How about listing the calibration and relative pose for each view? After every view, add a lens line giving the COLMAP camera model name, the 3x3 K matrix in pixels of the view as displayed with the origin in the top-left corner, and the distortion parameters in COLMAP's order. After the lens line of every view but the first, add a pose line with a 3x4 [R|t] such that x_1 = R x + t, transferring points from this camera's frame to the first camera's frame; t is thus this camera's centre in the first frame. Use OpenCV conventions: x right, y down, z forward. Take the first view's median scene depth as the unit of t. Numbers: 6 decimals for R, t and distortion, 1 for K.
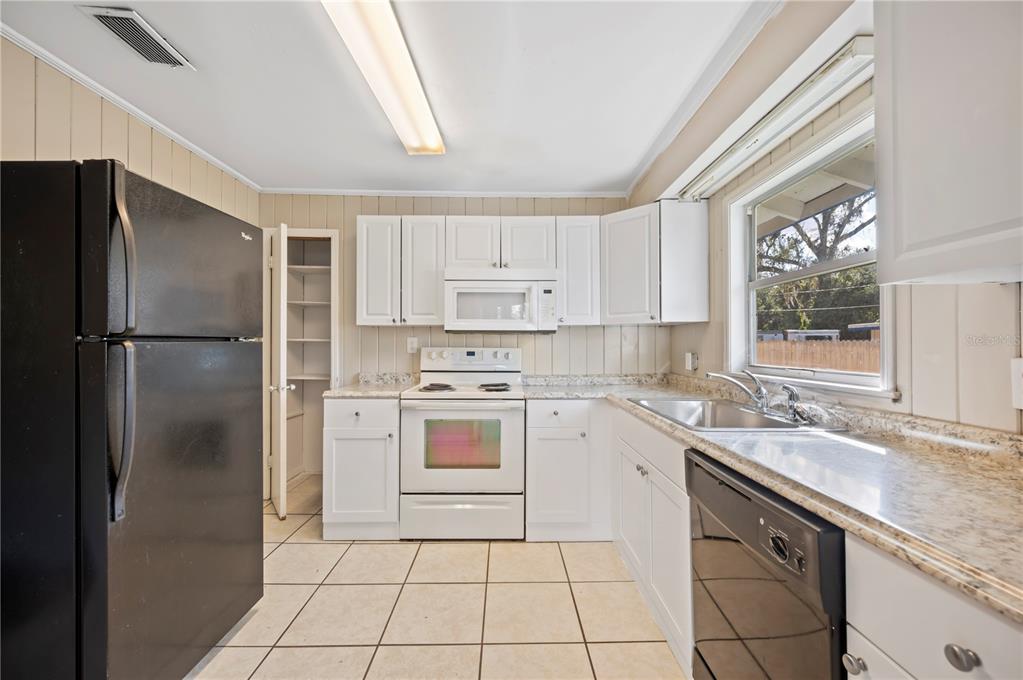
lens RADIAL K [[400.3, 0, 514.3], [0, 400.3, 346.0], [0, 0, 1]] dist [0.000897, -0.000050]
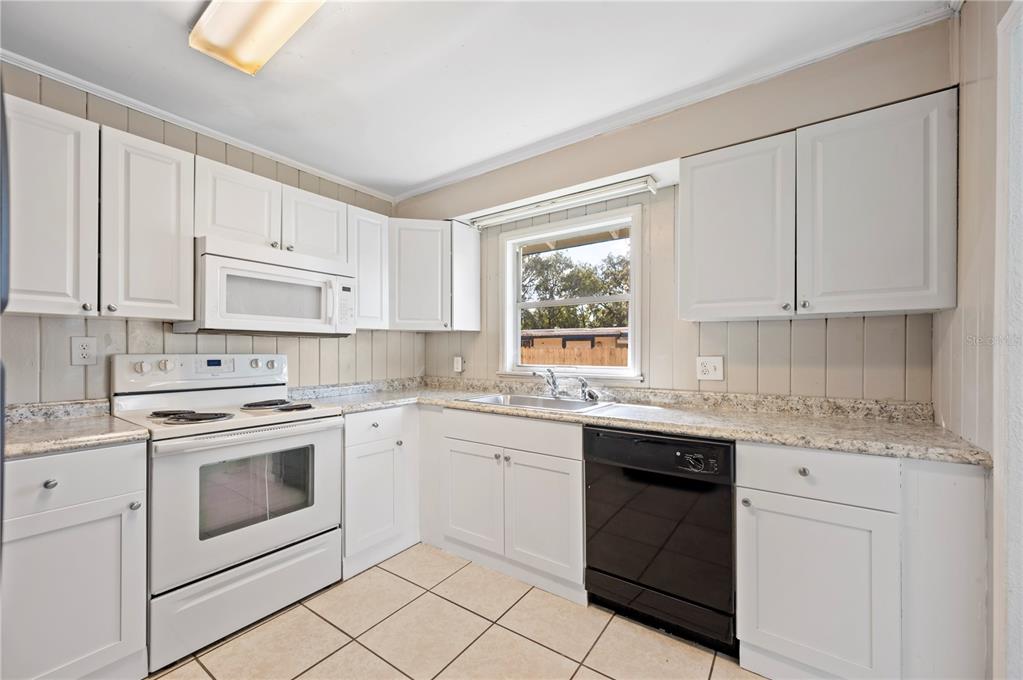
lens RADIAL K [[400.3, 0, 512.1], [0, 400.3, 351.8], [0, 0, 1]] dist [0.000897, -0.000050]
pose [[0.593072, -0.004079, 0.805139, -0.451193], [0.000679, 0.999989, 0.004565, -0.003958], [-0.805149, -0.002161, 0.593068, 0.209625]]
